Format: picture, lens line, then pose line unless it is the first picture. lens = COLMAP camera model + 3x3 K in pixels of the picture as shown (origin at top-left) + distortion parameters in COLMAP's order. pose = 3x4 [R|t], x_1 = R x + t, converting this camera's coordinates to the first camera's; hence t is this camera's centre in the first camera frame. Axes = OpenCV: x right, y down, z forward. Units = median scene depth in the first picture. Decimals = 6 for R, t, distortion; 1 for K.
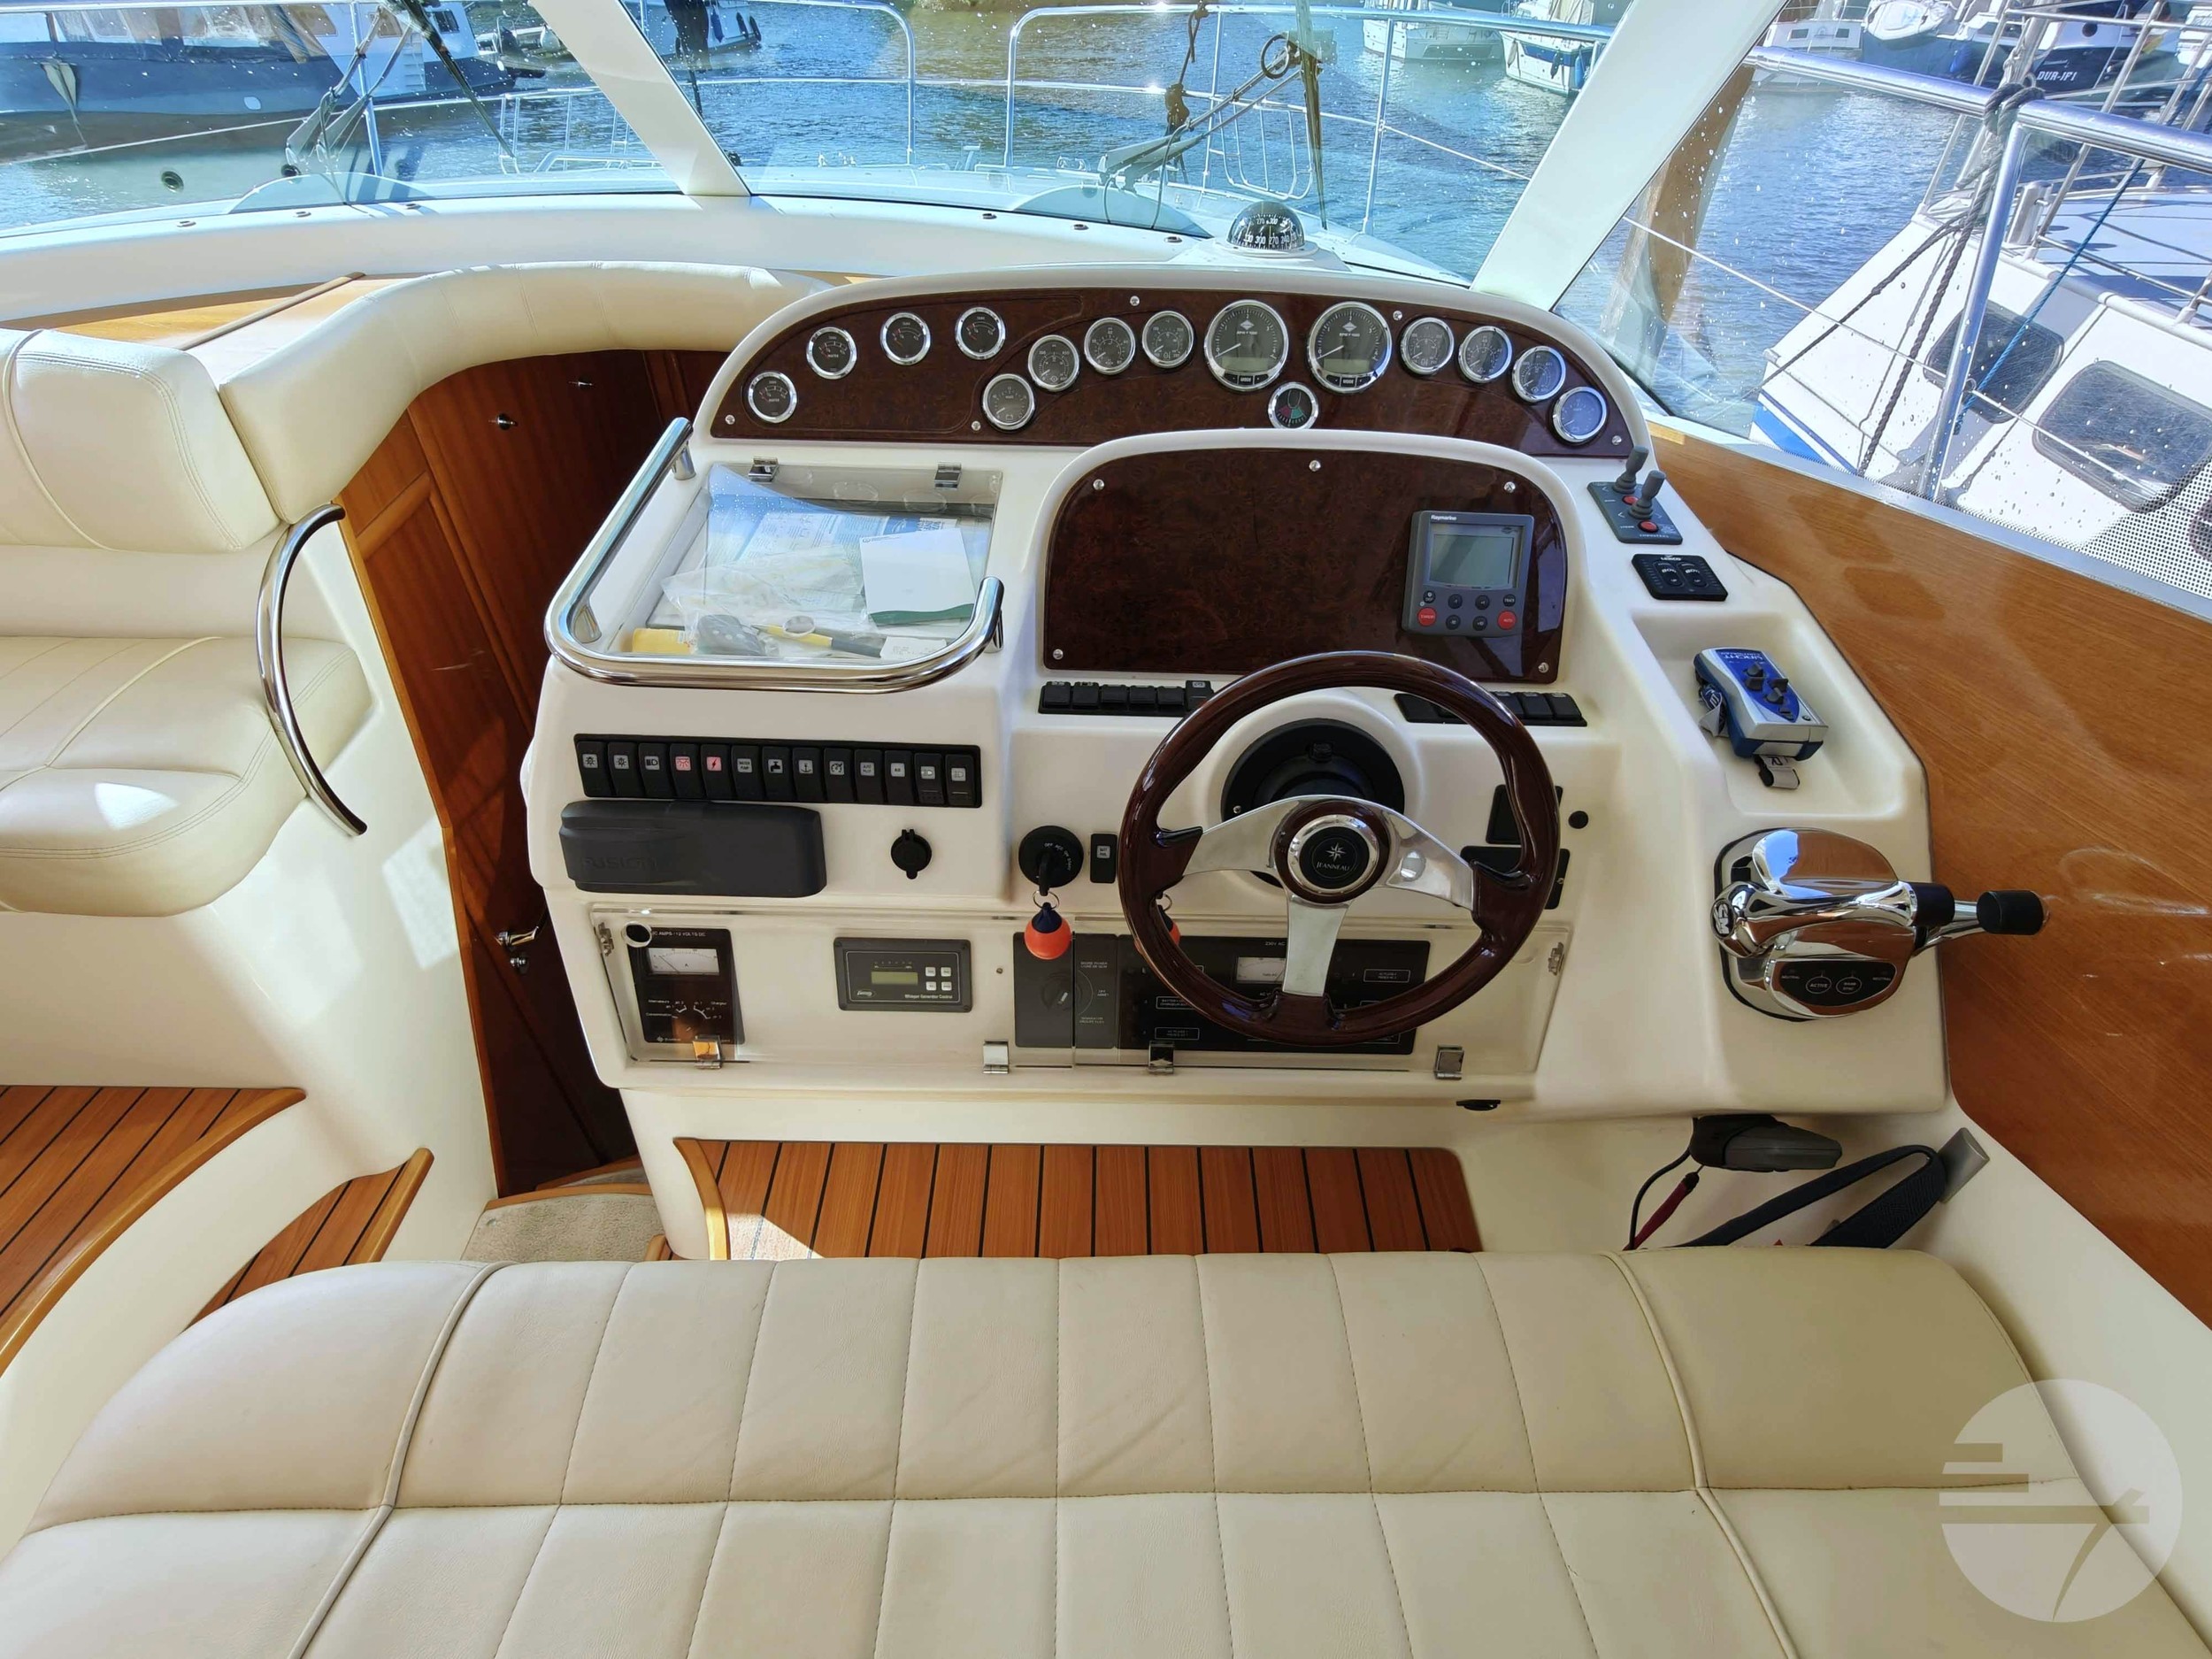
lens RADIAL K [[1012.5, 0, 1114.2], [0, 1012.5, 826.0], [0, 0, 1]] dist [0.007472, 0.000477]
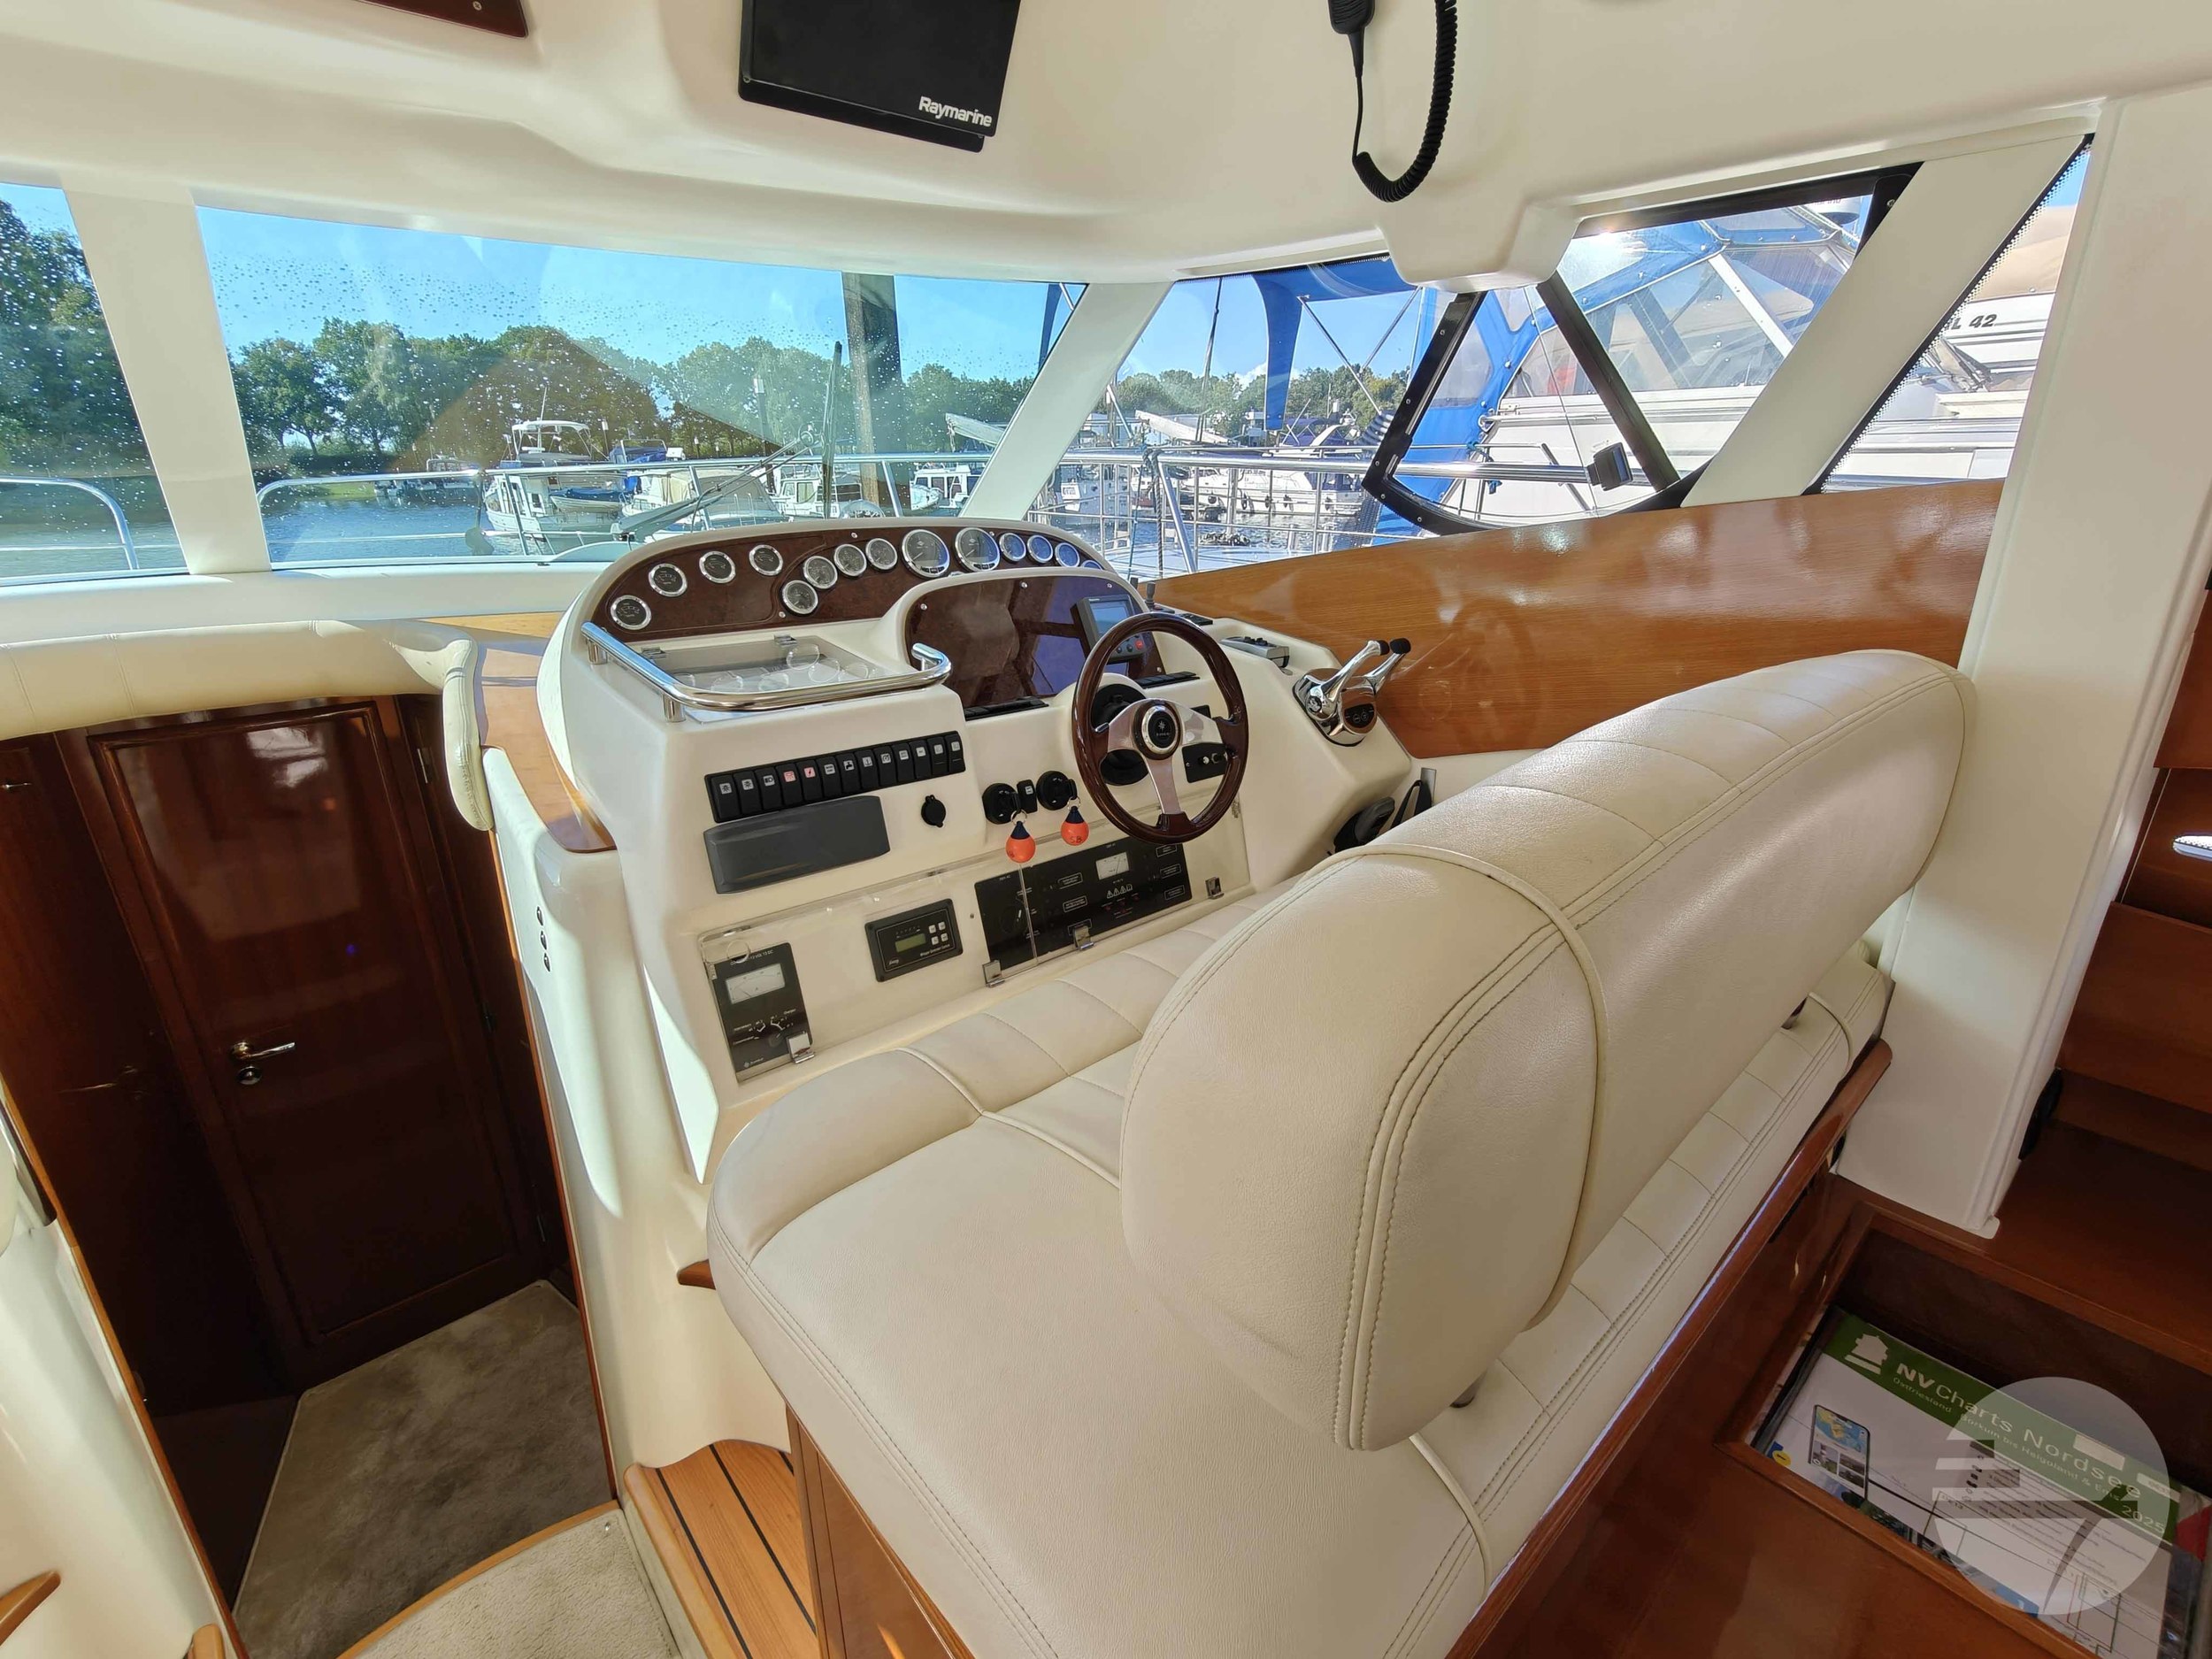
lens RADIAL K [[996.8, 0, 1106.0], [0, 996.8, 829.5], [0, 0, 1]] dist [0.006861, 0.000818]
pose [[0.747839, -0.240209, 0.618899, -0.813003], [0.441988, 0.875754, -0.194171, 0.393386], [-0.495362, 0.418755, 0.761092, -0.216716]]
